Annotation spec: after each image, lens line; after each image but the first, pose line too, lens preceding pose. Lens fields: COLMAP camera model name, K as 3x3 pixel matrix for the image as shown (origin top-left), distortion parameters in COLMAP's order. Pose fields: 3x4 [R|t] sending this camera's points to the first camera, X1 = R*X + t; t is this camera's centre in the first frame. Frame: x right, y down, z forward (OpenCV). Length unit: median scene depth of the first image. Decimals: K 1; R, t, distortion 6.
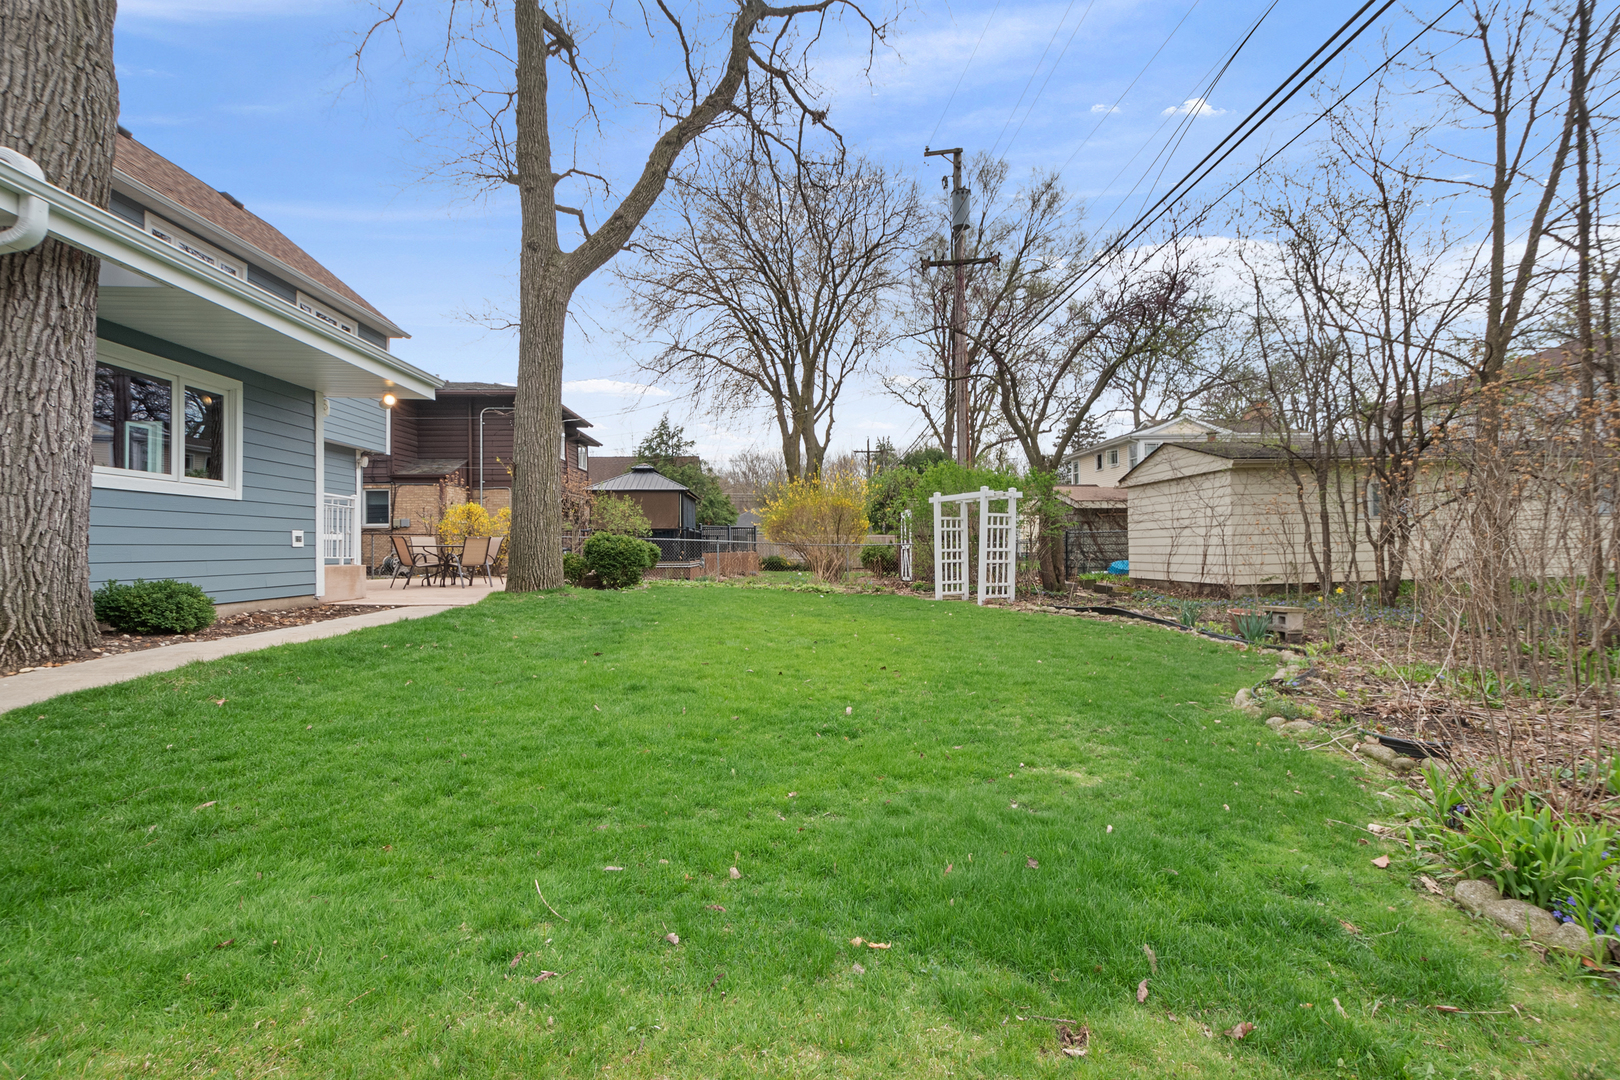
lens RADIAL K [[715.1, 0, 818.6], [0, 715.1, 558.0], [0, 0, 1]] dist [0.001615, -0.000070]
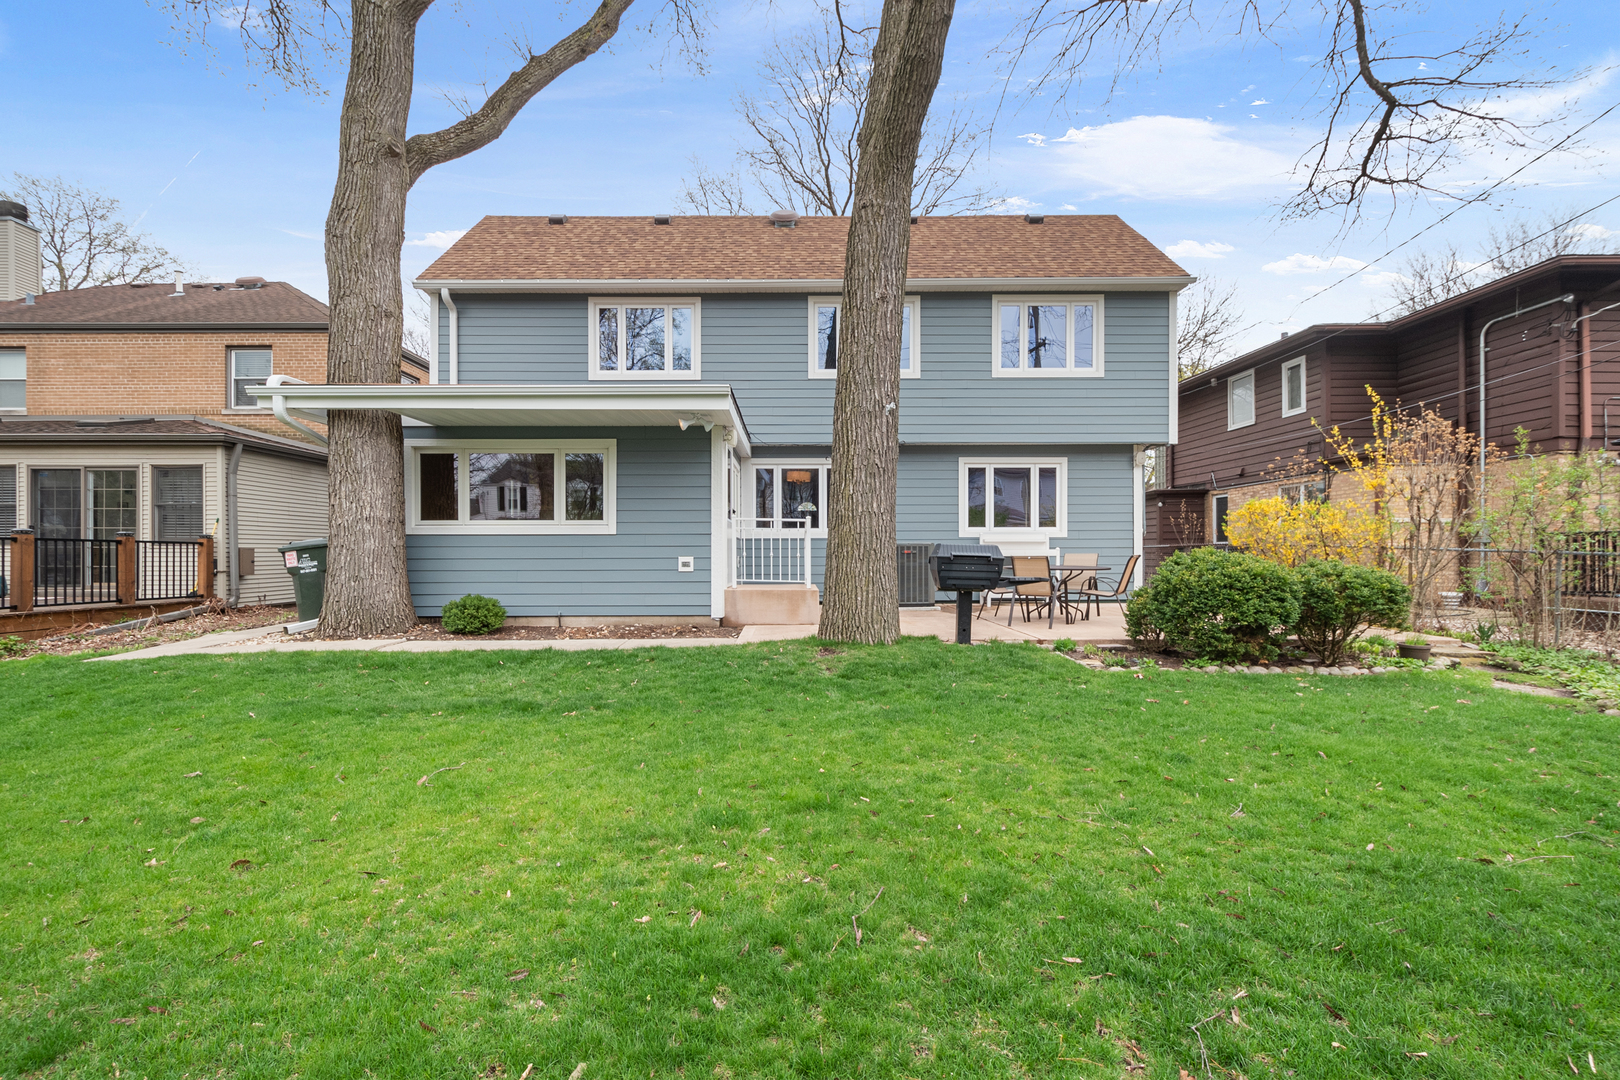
lens RADIAL K [[715.1, 0, 818.6], [0, 715.1, 558.0], [0, 0, 1]] dist [0.001615, -0.000070]
pose [[-0.051990, 0.008387, -0.998612, 0.456002], [-0.015113, 0.999844, 0.009184, -0.060029], [0.998533, 0.015569, -0.051855, 1.522830]]
